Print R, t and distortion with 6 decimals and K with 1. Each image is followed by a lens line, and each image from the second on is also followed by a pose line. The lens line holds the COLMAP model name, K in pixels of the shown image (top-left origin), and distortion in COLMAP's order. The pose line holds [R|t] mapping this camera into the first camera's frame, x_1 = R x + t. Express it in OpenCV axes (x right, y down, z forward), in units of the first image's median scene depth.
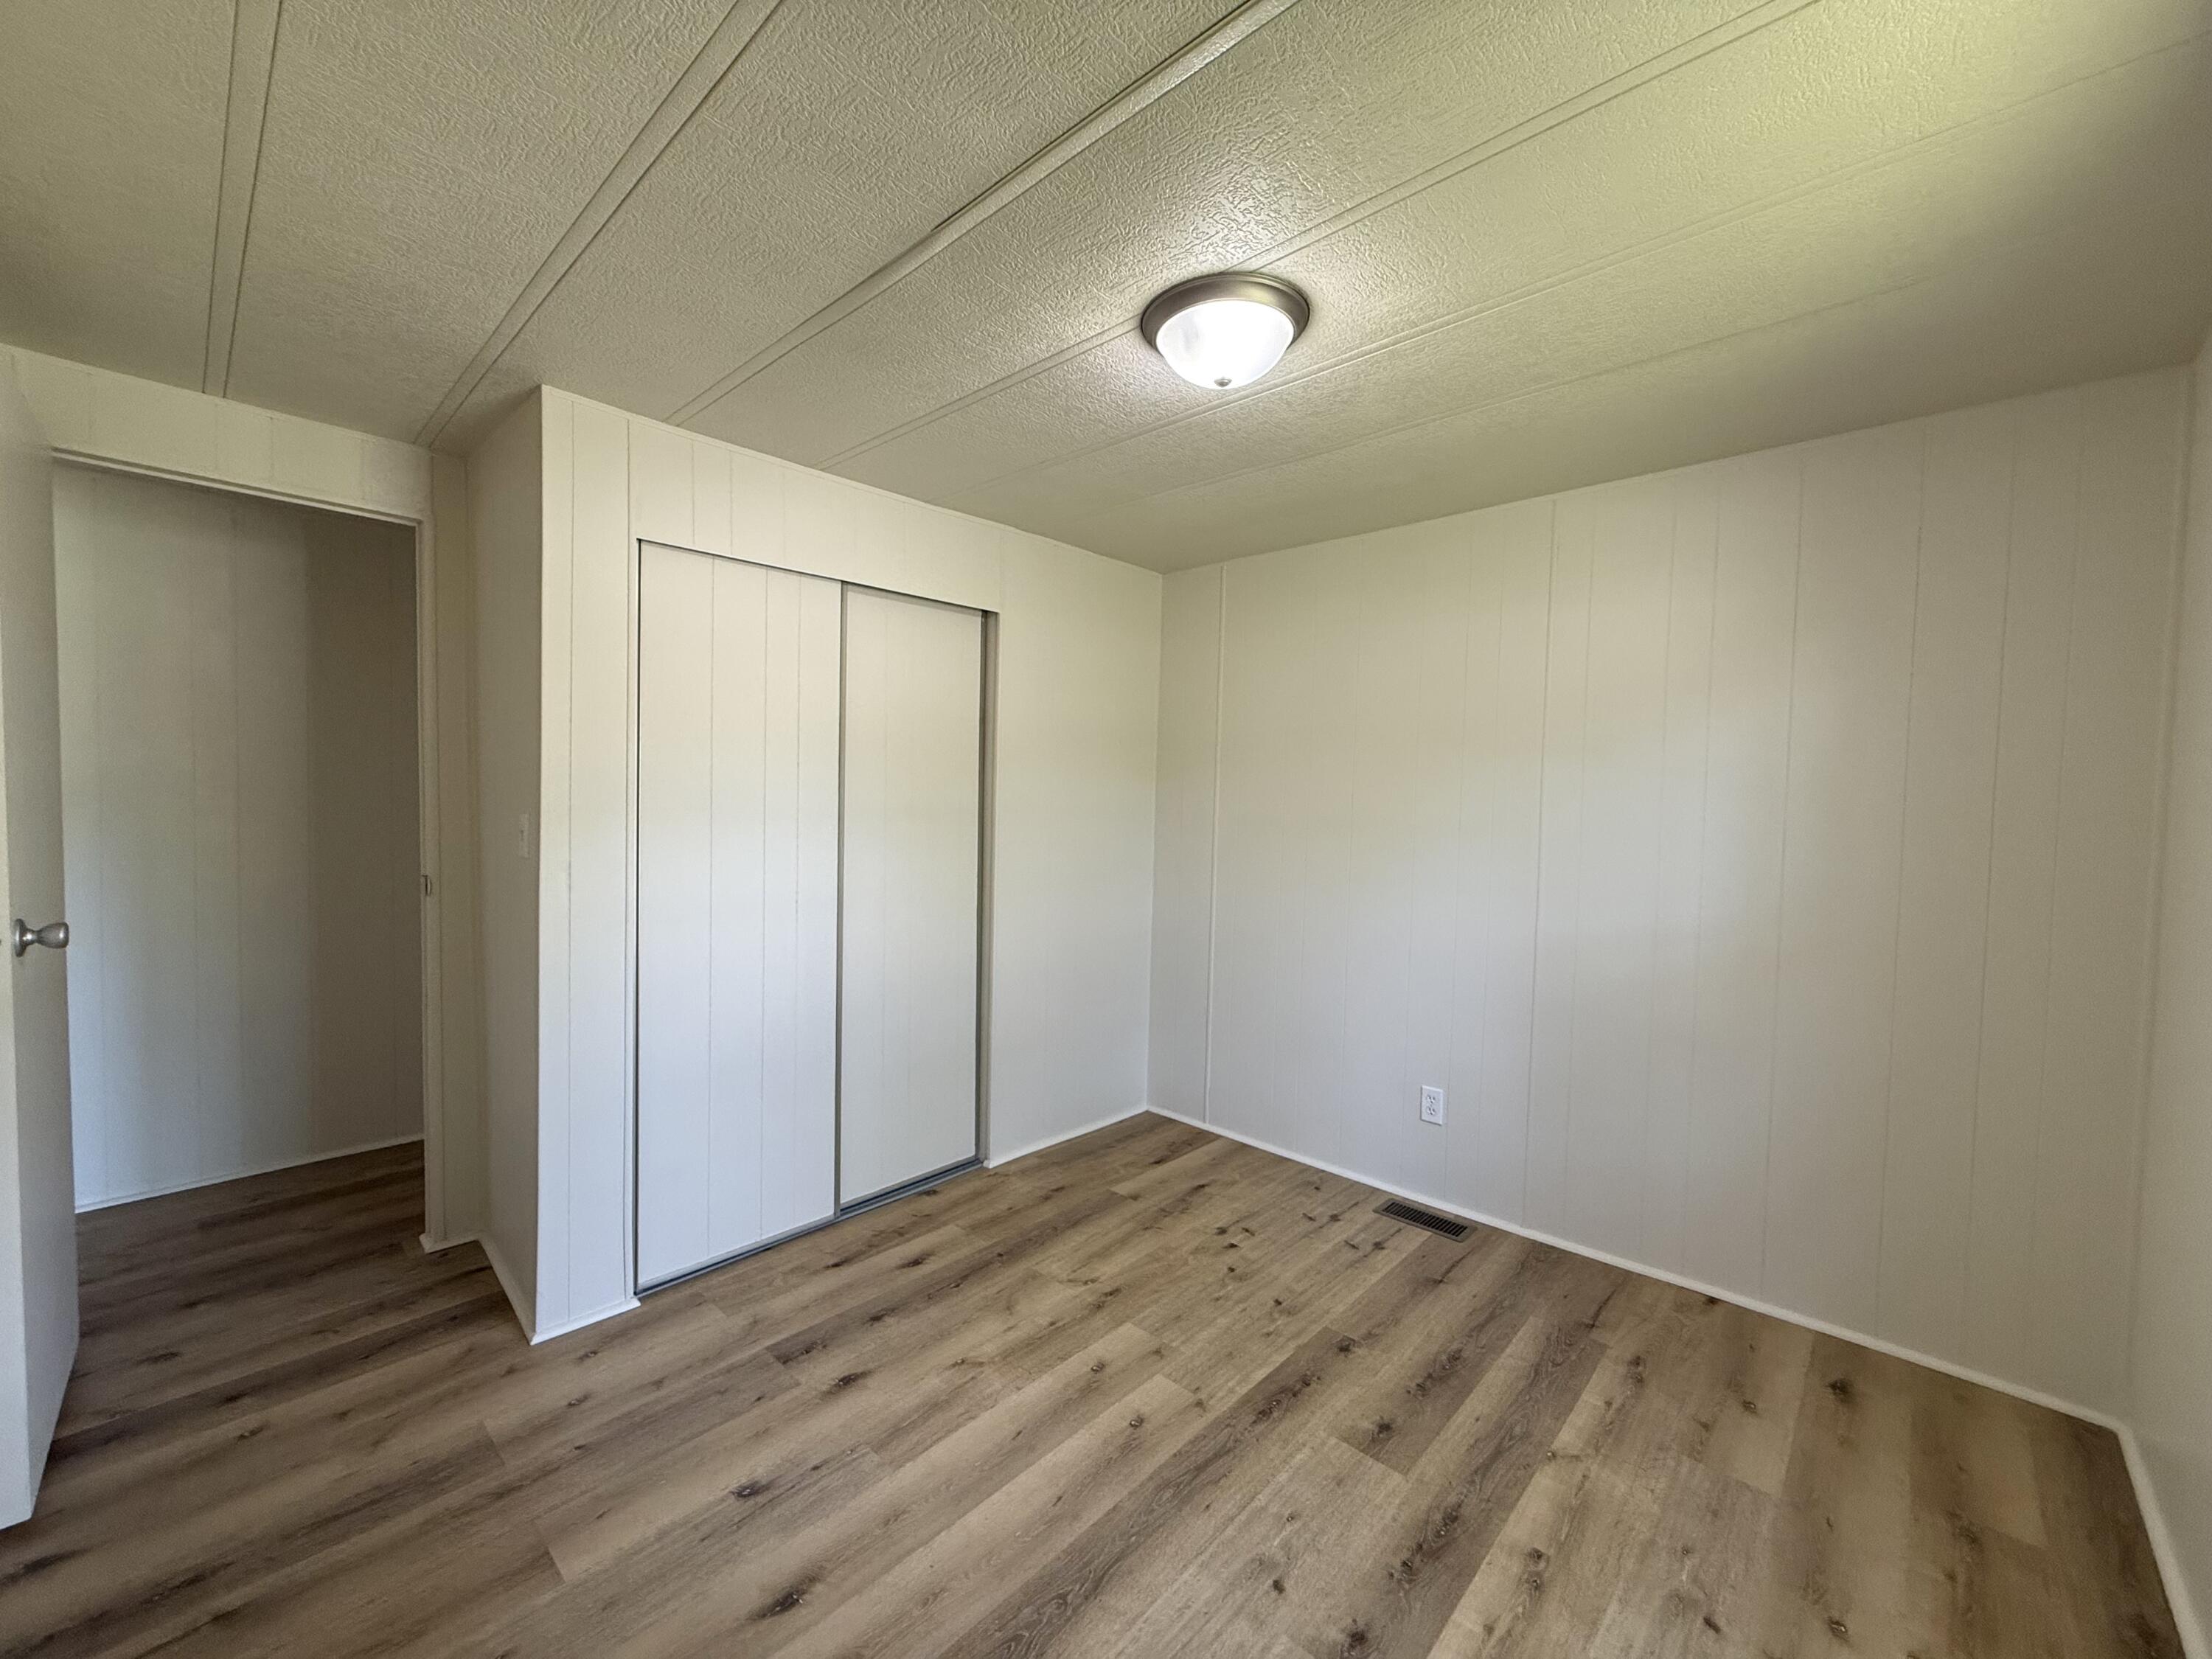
lens RADIAL K [[881.4, 0, 1090.9], [0, 881.4, 834.8], [0, 0, 1]] dist [0.000144, -0.000081]
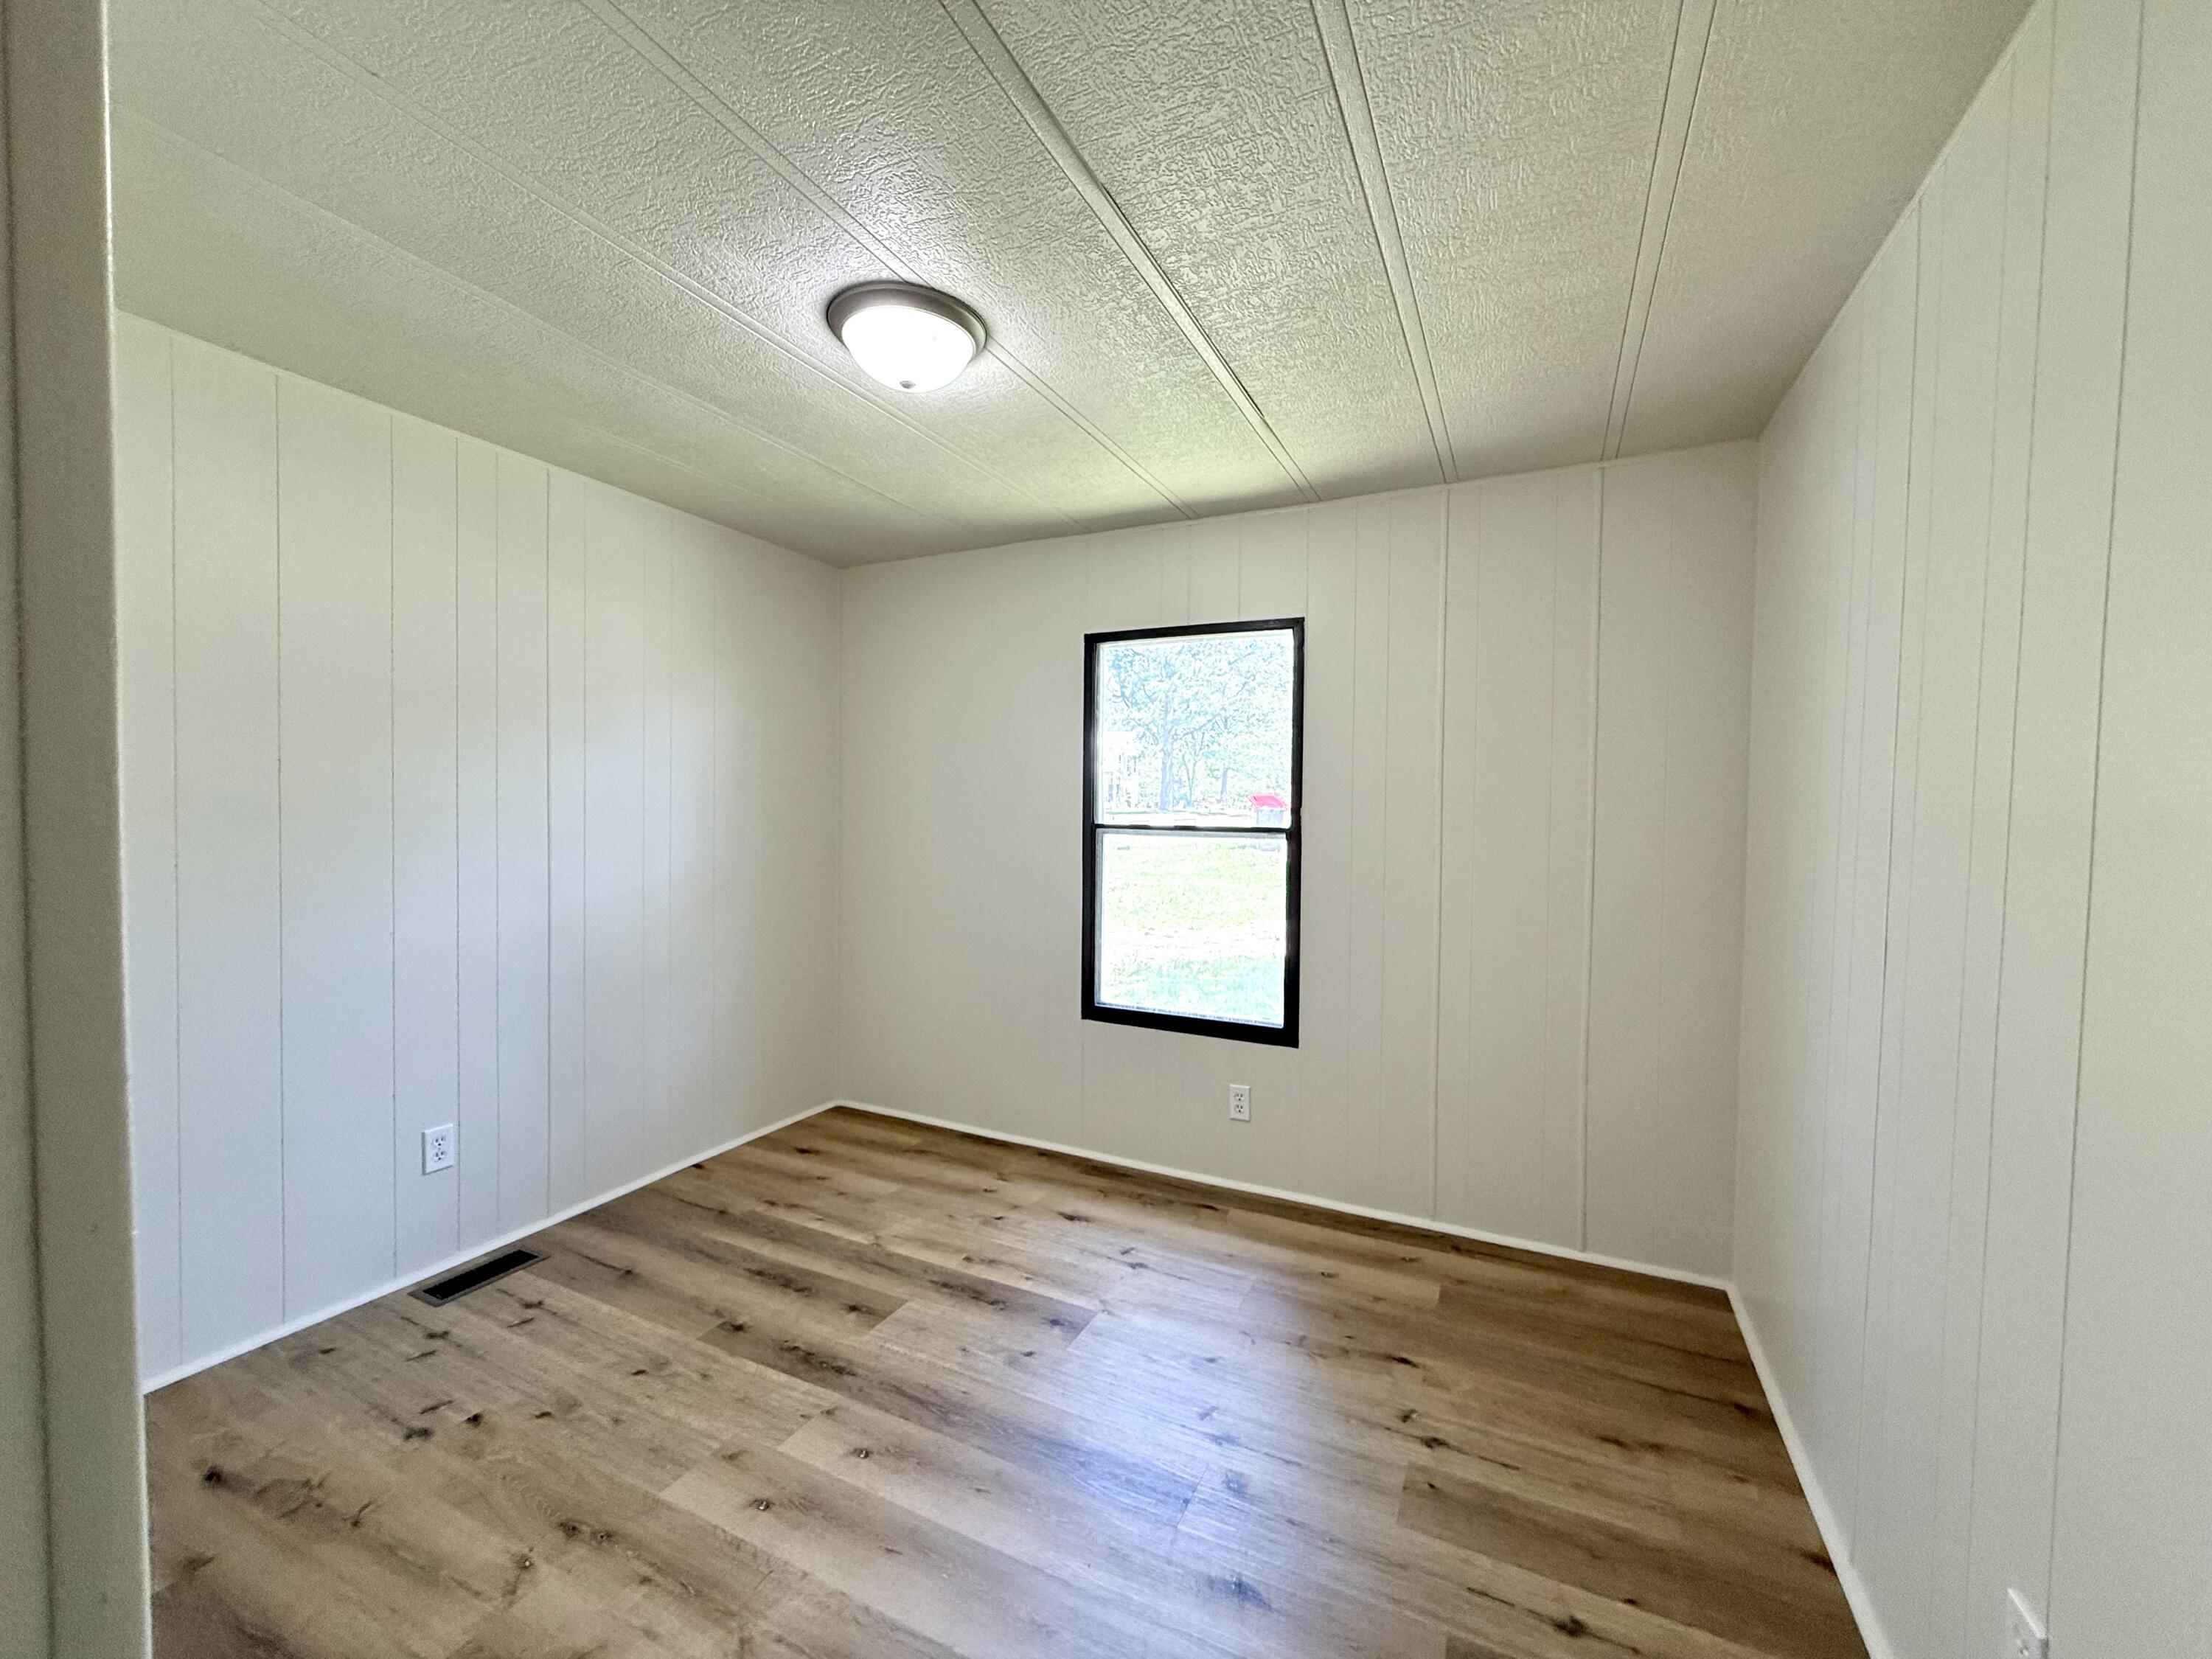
lens RADIAL K [[881.4, 0, 1122.4], [0, 881.4, 826.6], [0, 0, 1]] dist [0.000144, -0.000081]
pose [[-0.315530, -0.039658, 0.948087, -0.759177], [0.015916, 0.998765, 0.047075, -0.020738], [-0.948782, 0.029943, -0.314509, 0.874687]]
